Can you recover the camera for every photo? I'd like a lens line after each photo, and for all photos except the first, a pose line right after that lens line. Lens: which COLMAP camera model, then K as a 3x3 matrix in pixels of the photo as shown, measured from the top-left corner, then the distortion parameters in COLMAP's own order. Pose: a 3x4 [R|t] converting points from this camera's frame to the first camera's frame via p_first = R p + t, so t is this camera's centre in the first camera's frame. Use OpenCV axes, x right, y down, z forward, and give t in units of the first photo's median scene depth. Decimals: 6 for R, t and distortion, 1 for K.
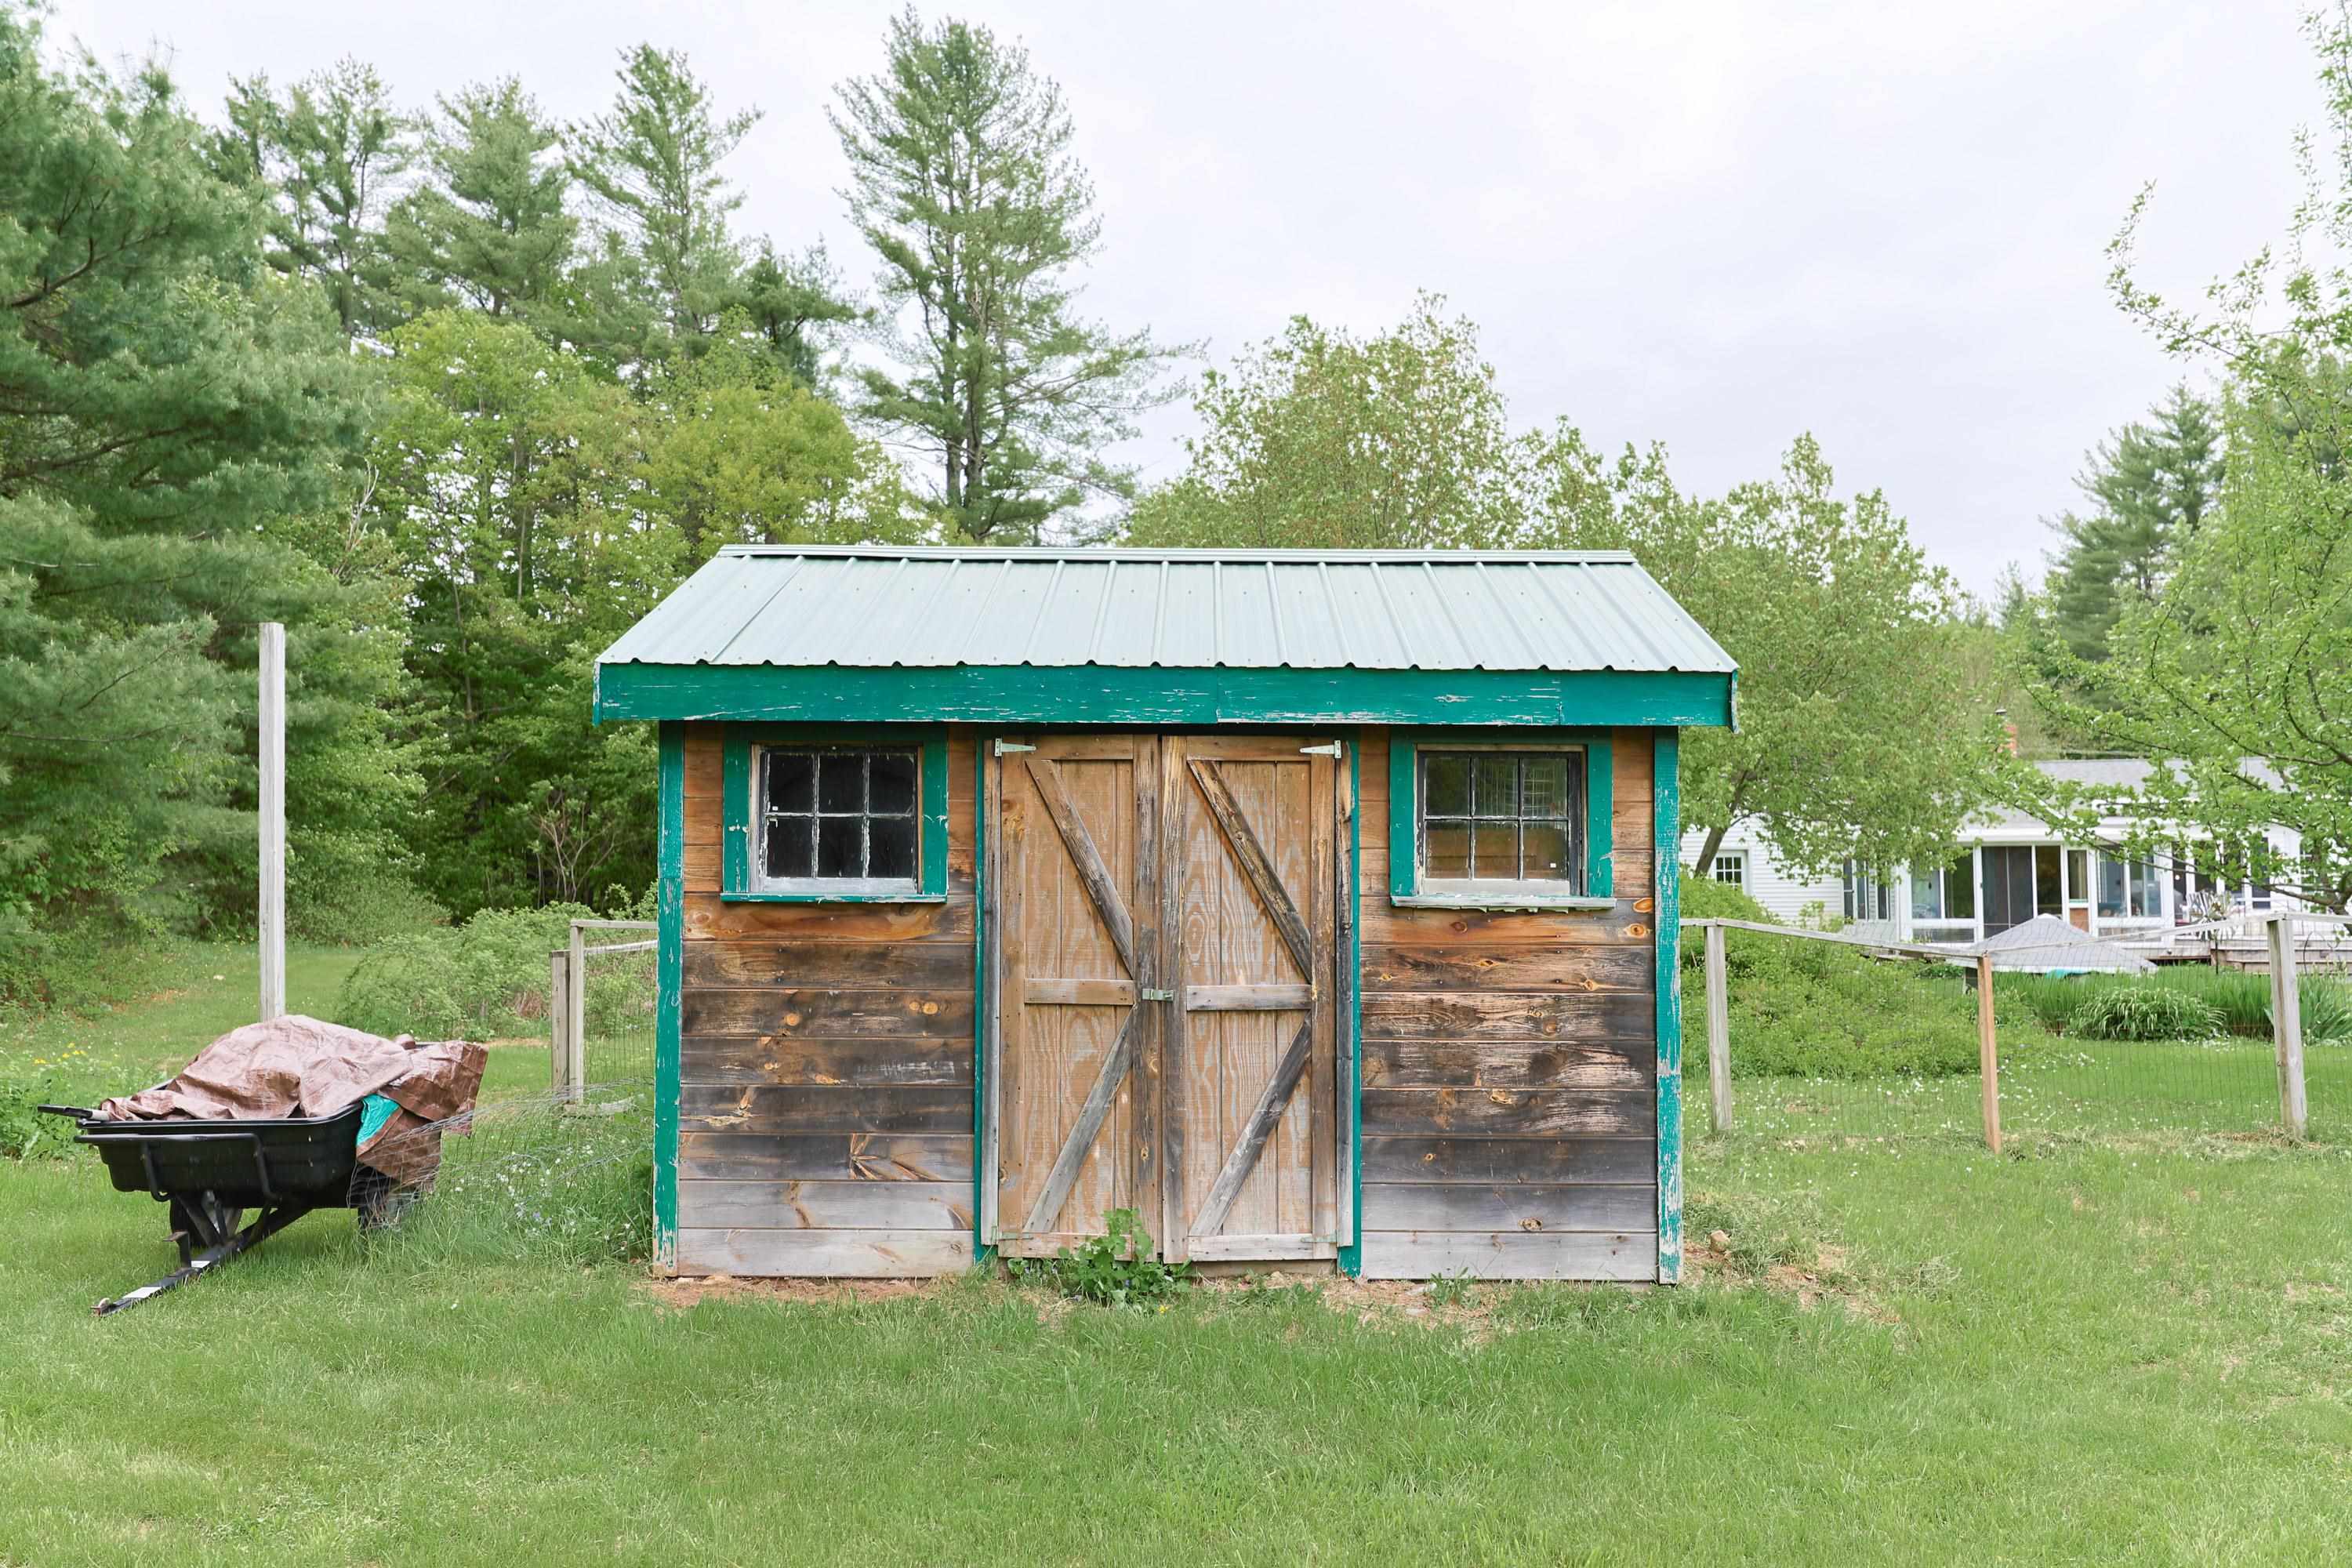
lens RADIAL K [[1577.0, 0, 1200.4], [0, 1577.0, 825.4], [0, 0, 1]] dist [0.007812, -0.001586]
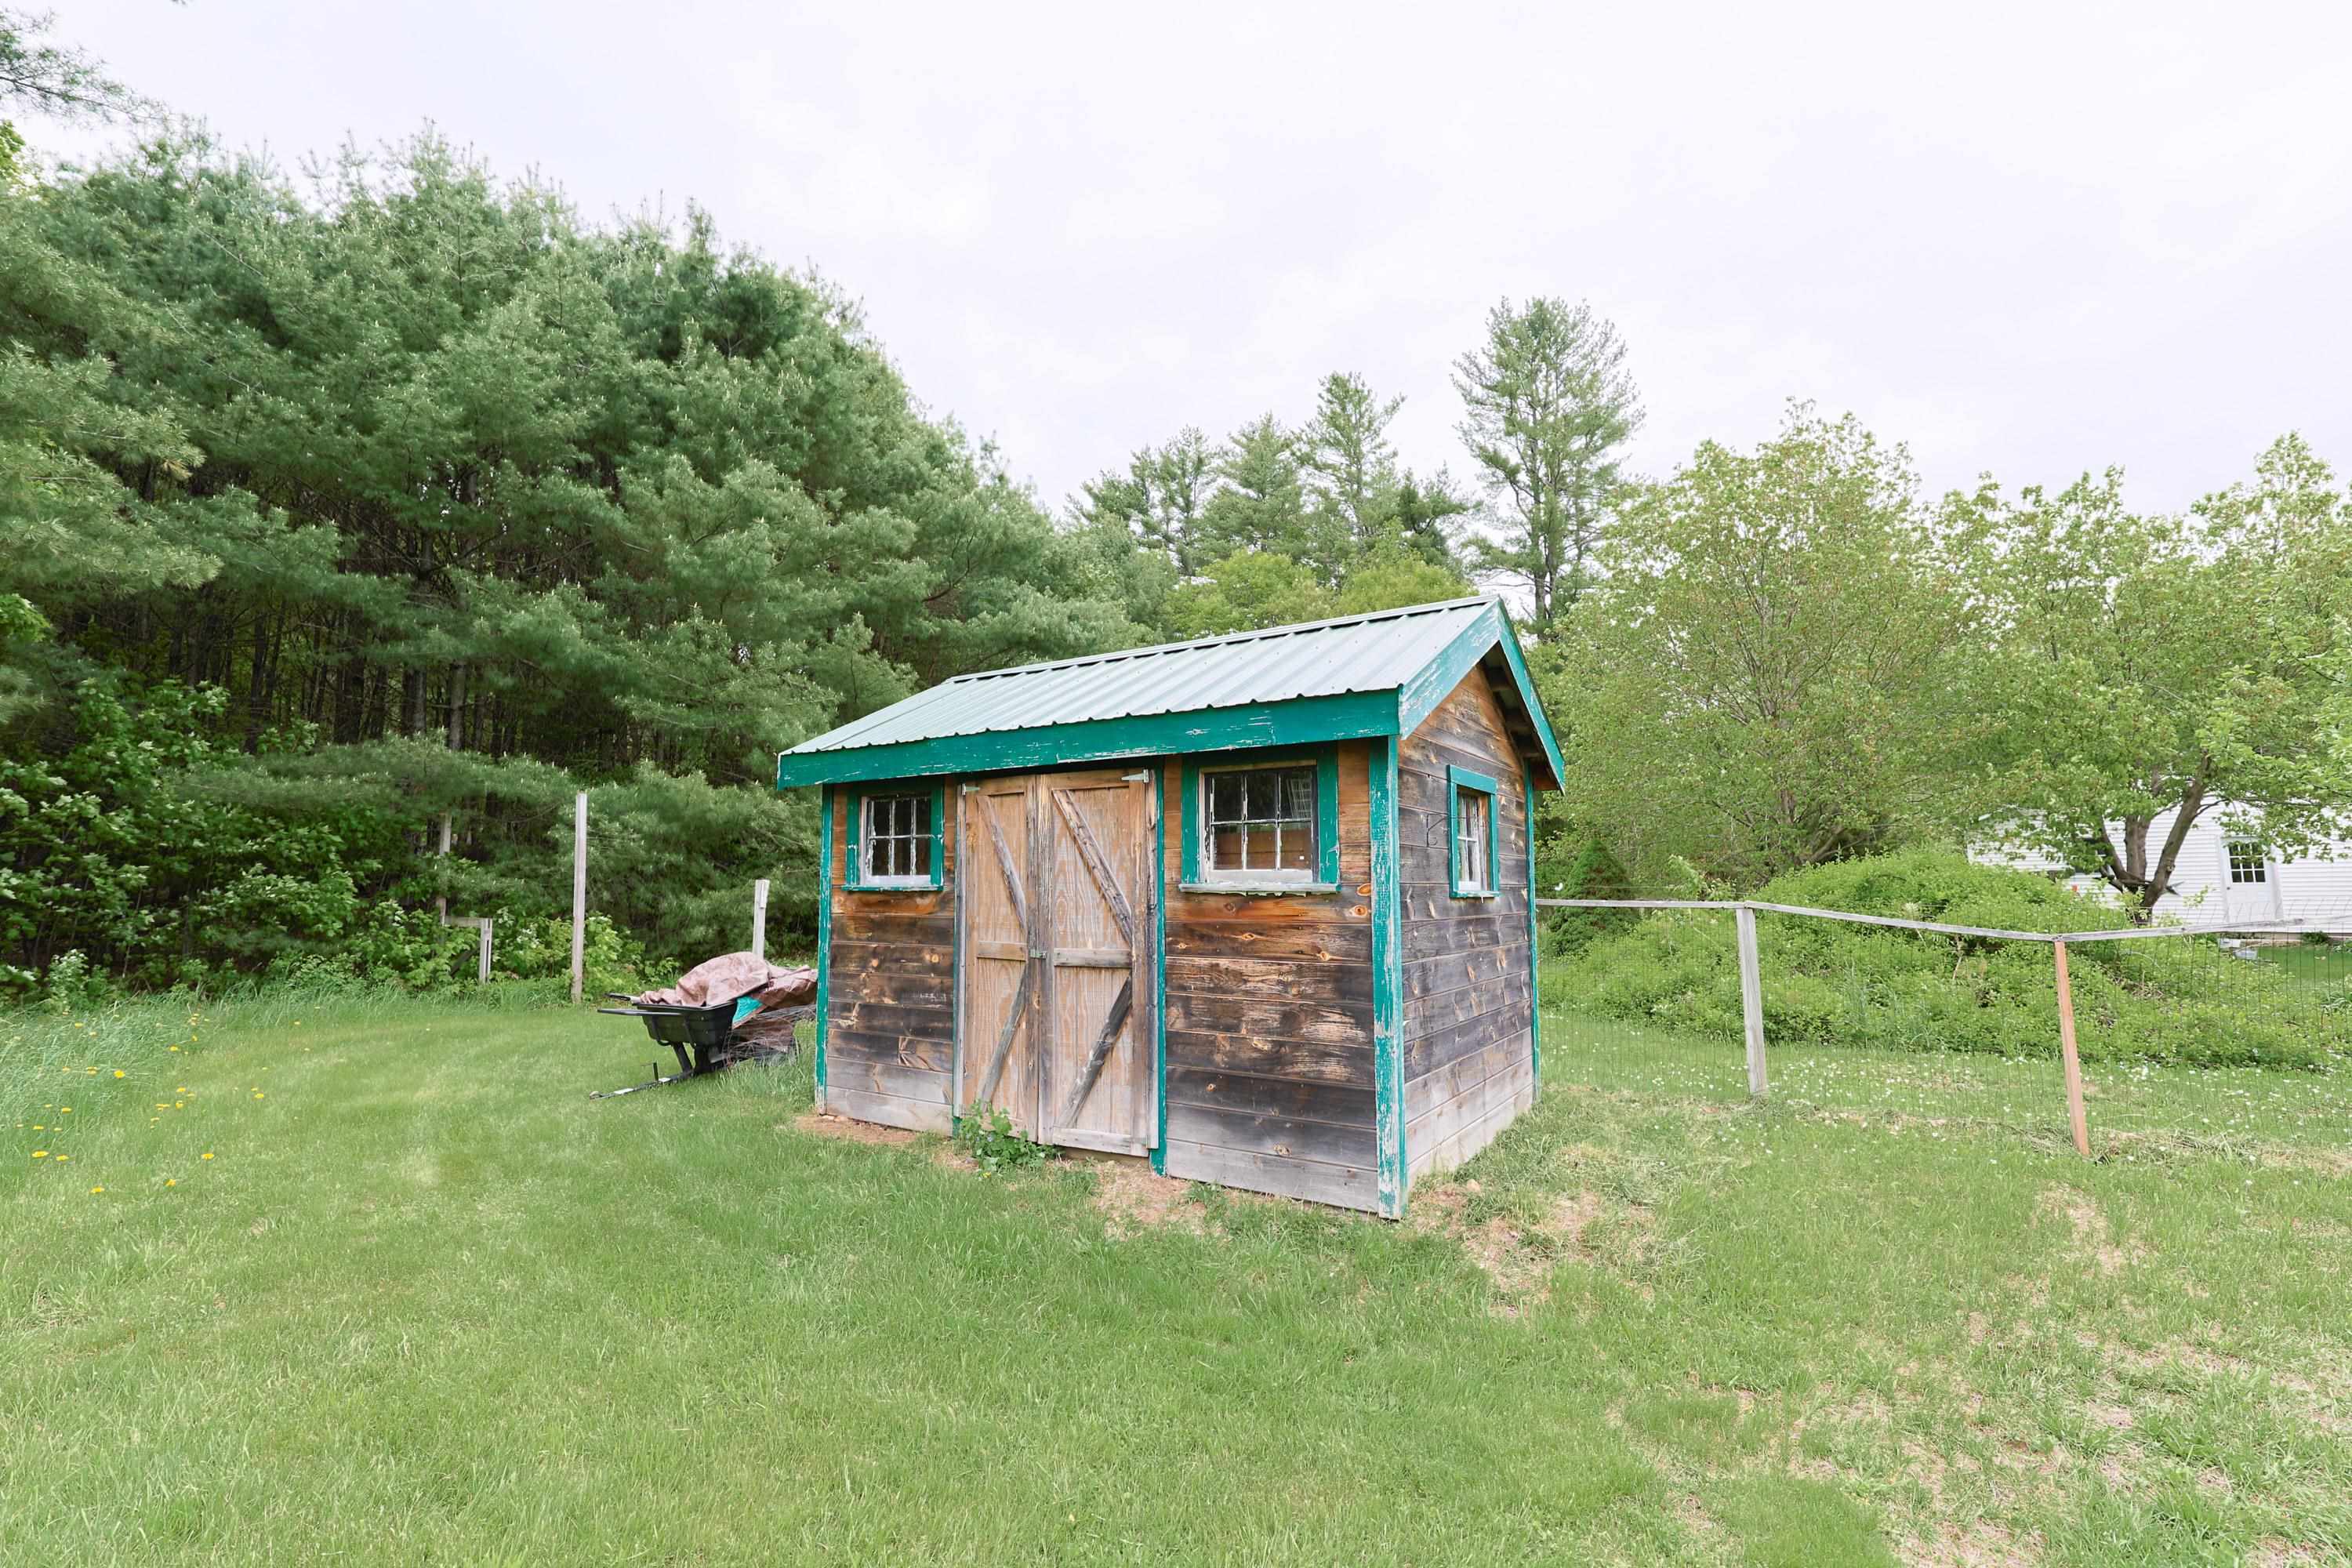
lens RADIAL K [[1026.8, 0, 1178.1], [0, 1026.8, 785.3], [0, 0, 1]] dist [-0.005794, -0.000803]
pose [[0.836918, -0.061400, -0.543873, 0.591597], [0.029418, 0.997298, -0.067321, 0.020276], [0.546536, 0.040342, 0.836463, 0.273769]]
